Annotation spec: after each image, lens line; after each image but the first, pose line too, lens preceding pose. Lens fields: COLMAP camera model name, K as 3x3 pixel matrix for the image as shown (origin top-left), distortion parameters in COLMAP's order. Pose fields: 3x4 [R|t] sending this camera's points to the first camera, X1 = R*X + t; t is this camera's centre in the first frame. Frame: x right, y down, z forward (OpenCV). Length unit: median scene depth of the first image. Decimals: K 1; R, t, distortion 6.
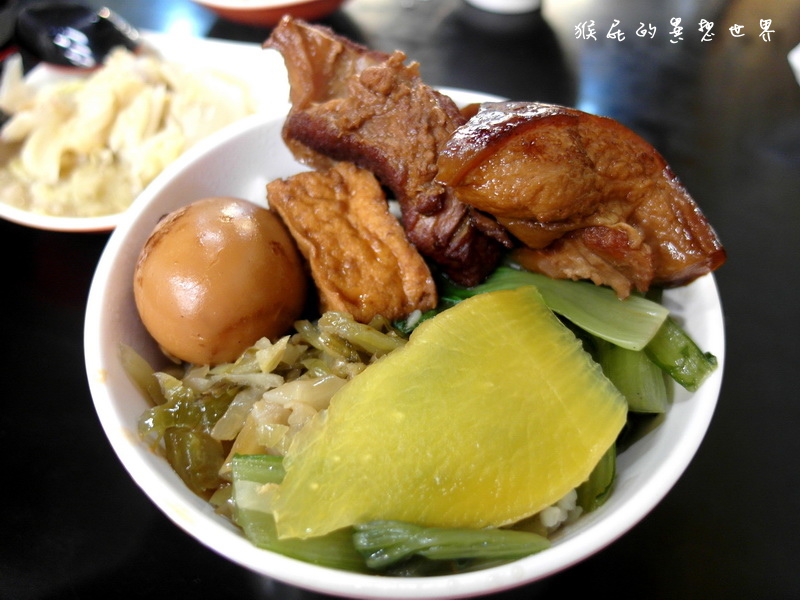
lens RADIAL K [[625.9, 0, 400.0], [0, 625.9, 300.0], [0, 0, 1]] dist [-0.003216, -0.001230]
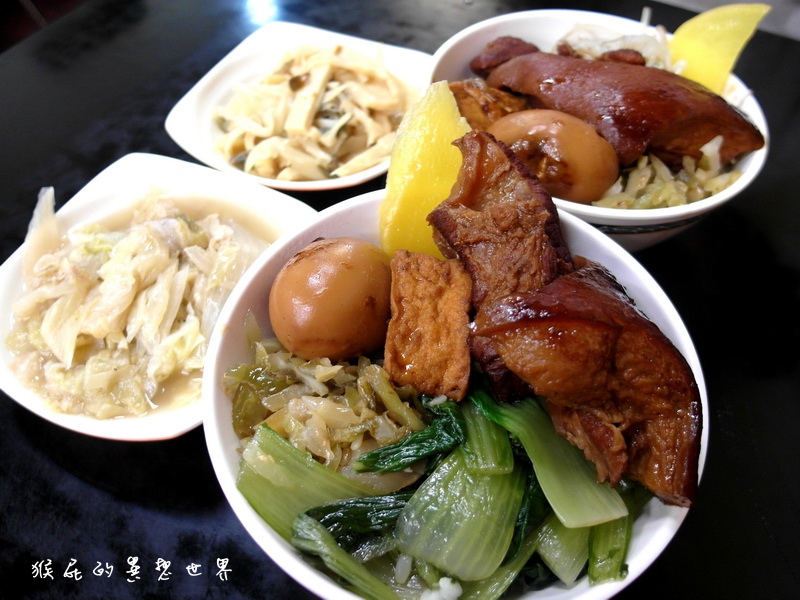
lens RADIAL K [[625.9, 0, 400.0], [0, 625.9, 300.0], [0, 0, 1]] dist [-0.003216, -0.001230]
pose [[0.818955, 0.469337, -0.330206, 0.282722], [-0.449827, 0.882319, 0.138450, -0.290807], [0.356327, 0.035151, 0.933700, -0.208506]]
